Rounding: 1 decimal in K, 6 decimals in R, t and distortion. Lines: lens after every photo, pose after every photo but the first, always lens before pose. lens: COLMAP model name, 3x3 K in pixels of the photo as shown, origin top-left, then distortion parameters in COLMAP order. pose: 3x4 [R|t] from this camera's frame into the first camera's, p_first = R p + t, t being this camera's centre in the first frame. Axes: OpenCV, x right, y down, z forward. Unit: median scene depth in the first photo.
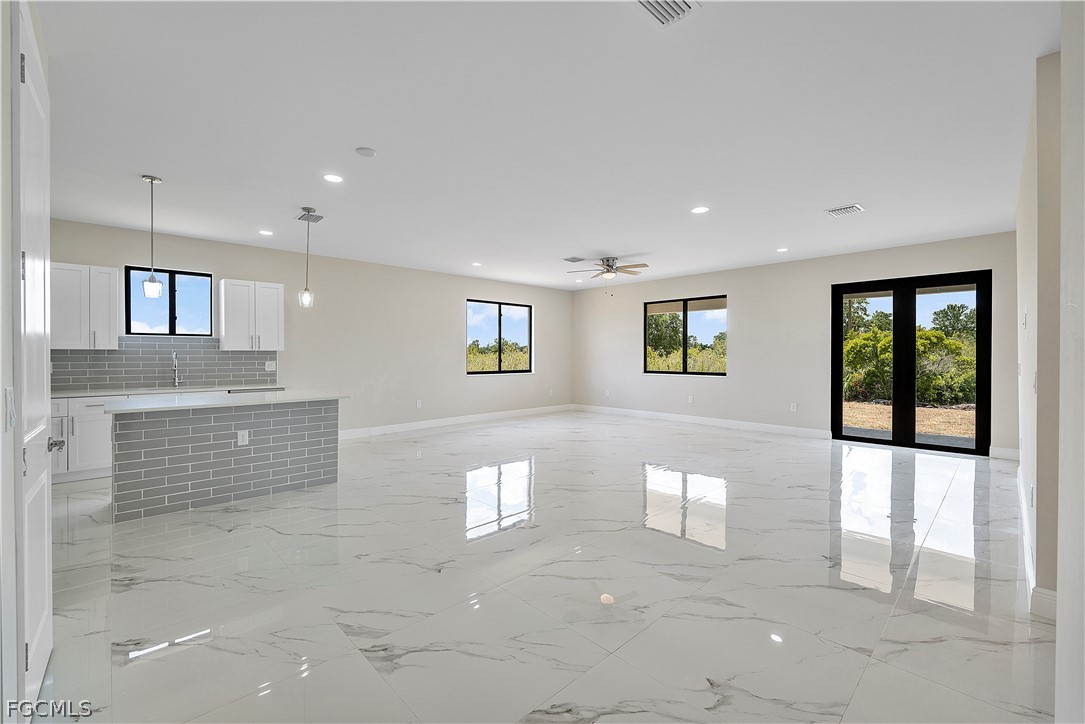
lens RADIAL K [[465.3, 0, 546.0], [0, 465.3, 358.3], [0, 0, 1]] dist [0.010238, 0.000627]
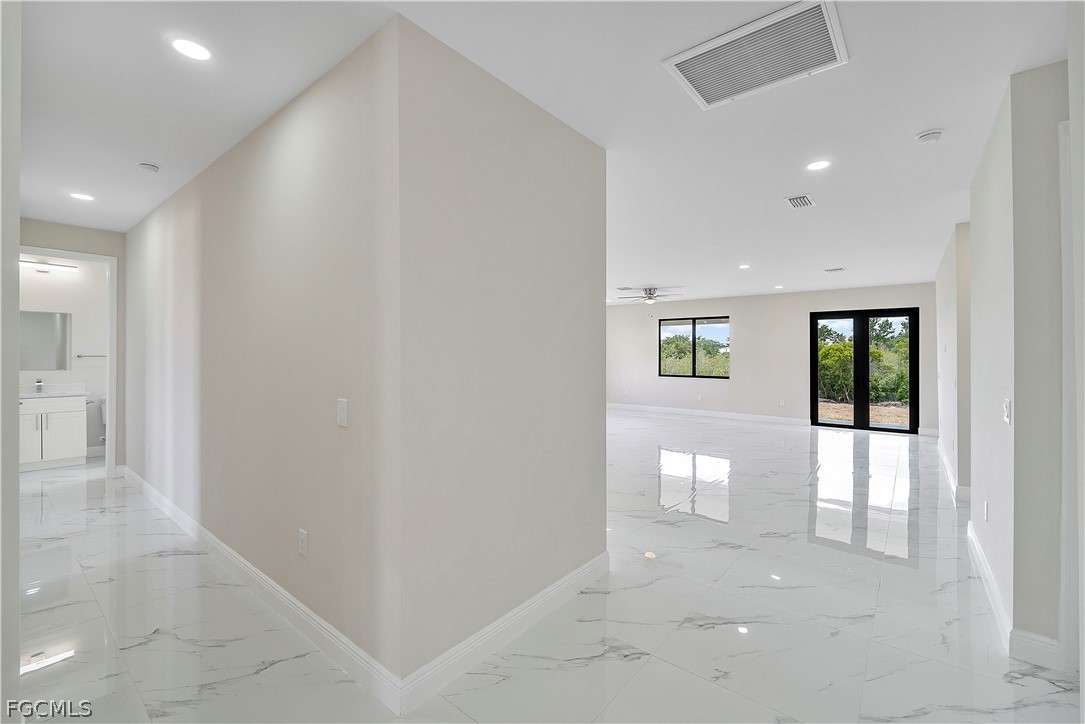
lens RADIAL K [[465.3, 0, 548.3], [0, 465.3, 356.4], [0, 0, 1]] dist [0.010238, 0.000627]
pose [[0.996679, 0.012307, 0.080500, -0.251477], [-0.010869, 0.999774, -0.018271, 0.005240], [-0.080707, 0.017335, 0.996587, -0.282078]]
